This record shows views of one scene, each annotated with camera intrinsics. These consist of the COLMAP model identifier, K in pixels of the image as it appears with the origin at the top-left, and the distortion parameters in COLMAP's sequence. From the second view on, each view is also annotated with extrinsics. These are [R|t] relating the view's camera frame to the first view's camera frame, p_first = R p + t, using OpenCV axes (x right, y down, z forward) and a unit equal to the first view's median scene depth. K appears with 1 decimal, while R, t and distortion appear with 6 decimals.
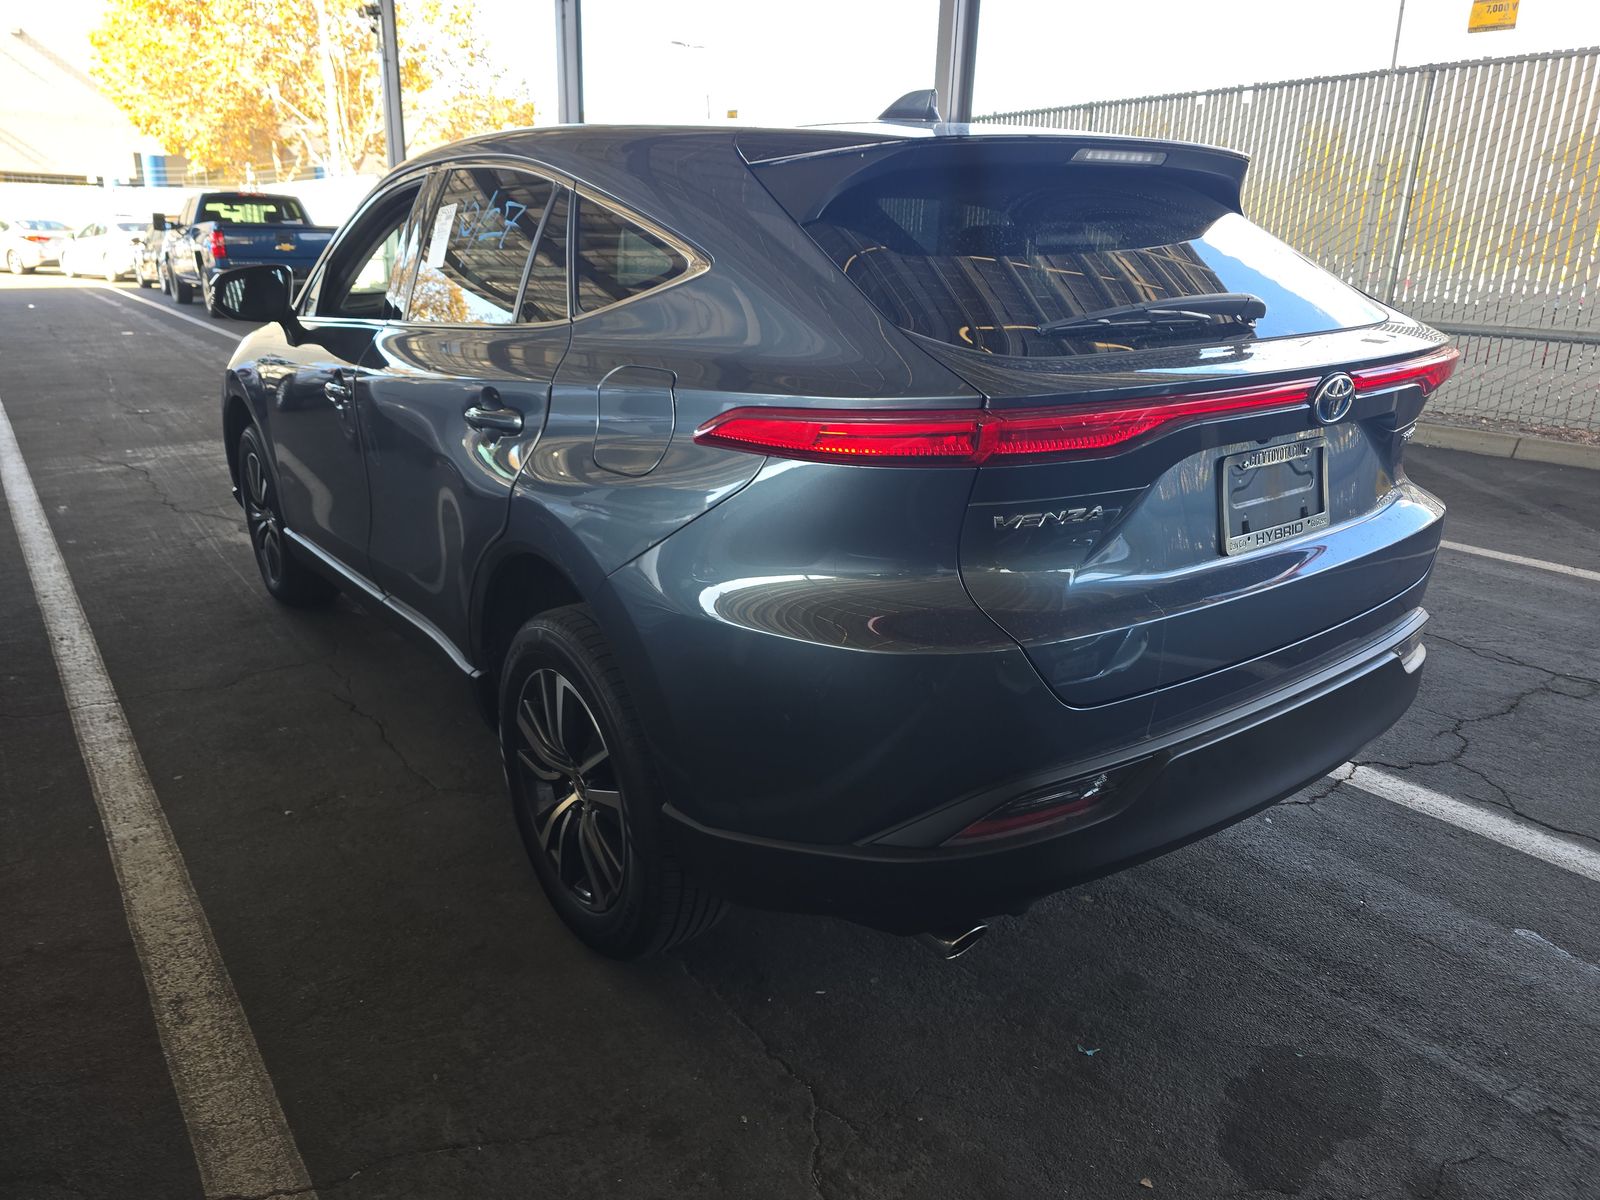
lens RADIAL K [[1062.0, 0, 800.0], [0, 1062.0, 600.0], [0, 0, 1]] dist [0.047040, -0.035870]
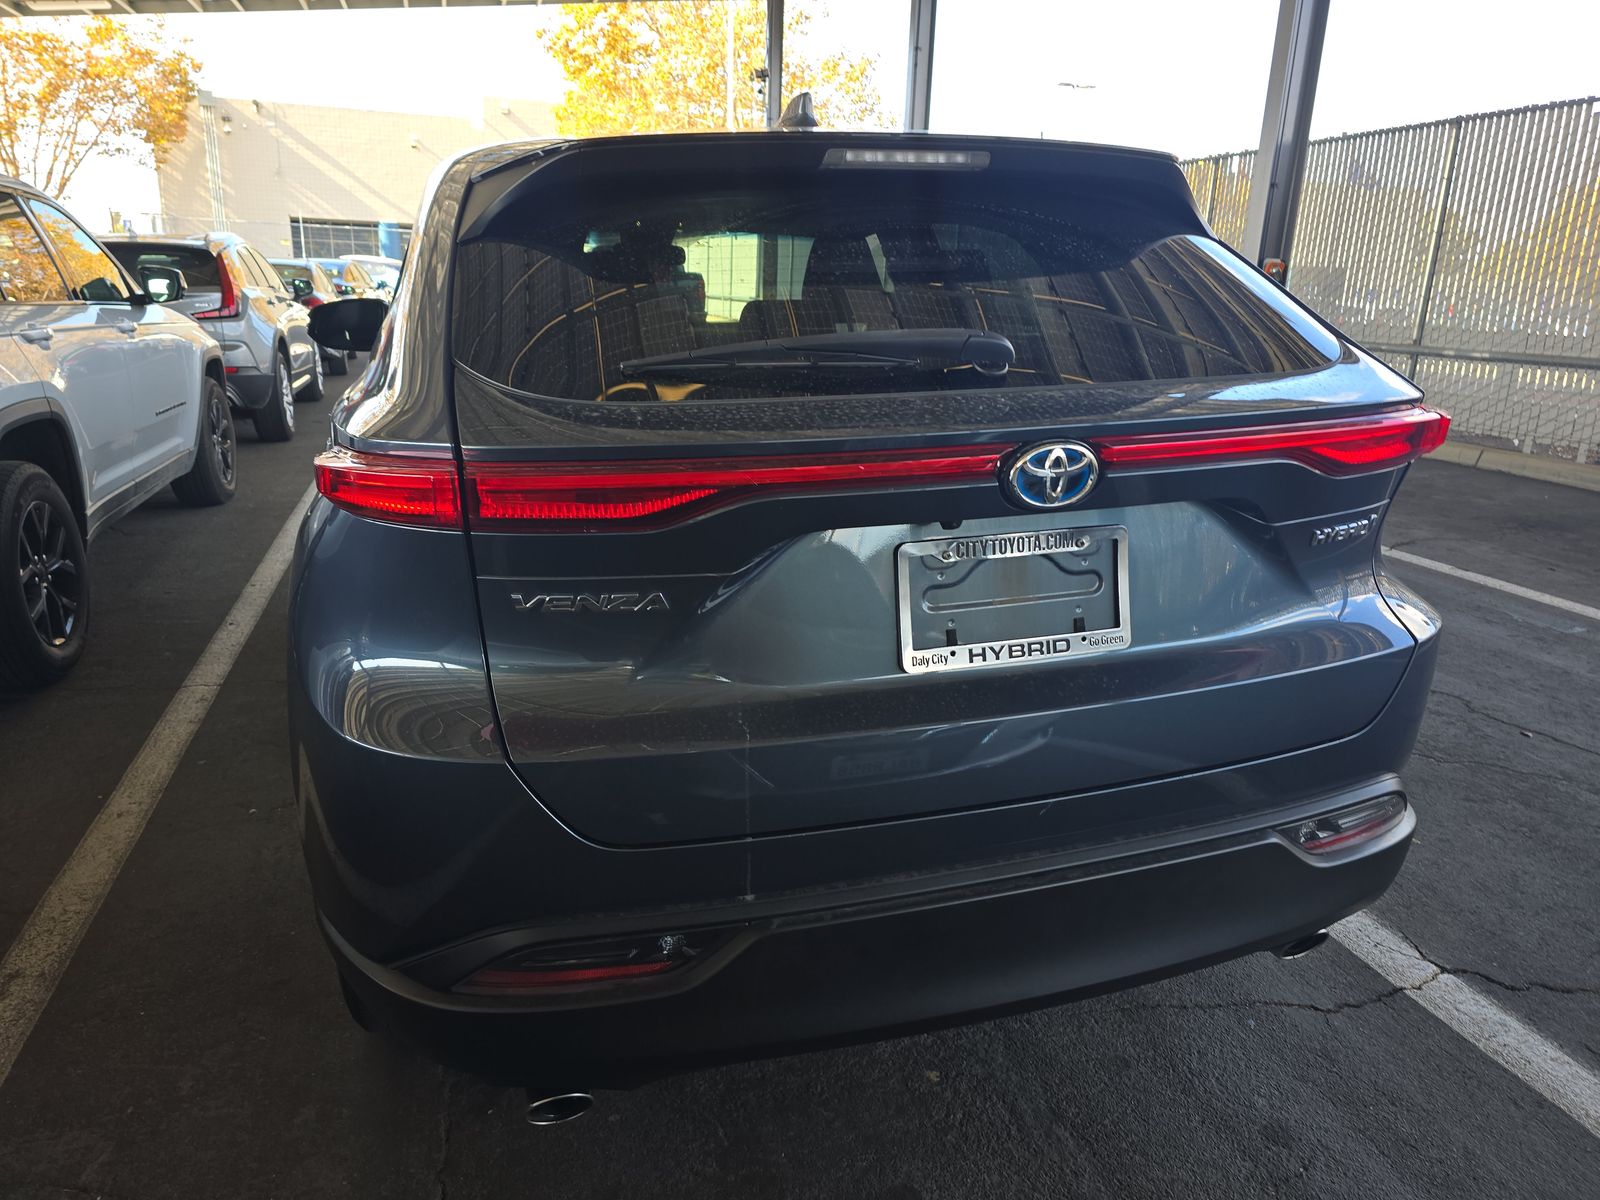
lens RADIAL K [[1062.0, 0, 800.0], [0, 1062.0, 600.0], [0, 0, 1]] dist [0.047040, -0.035870]
pose [[0.942502, 0.092160, -0.321241, 0.324017], [-0.103497, 0.994460, -0.018355, -0.040813], [0.317770, 0.050547, 0.946820, 0.152310]]
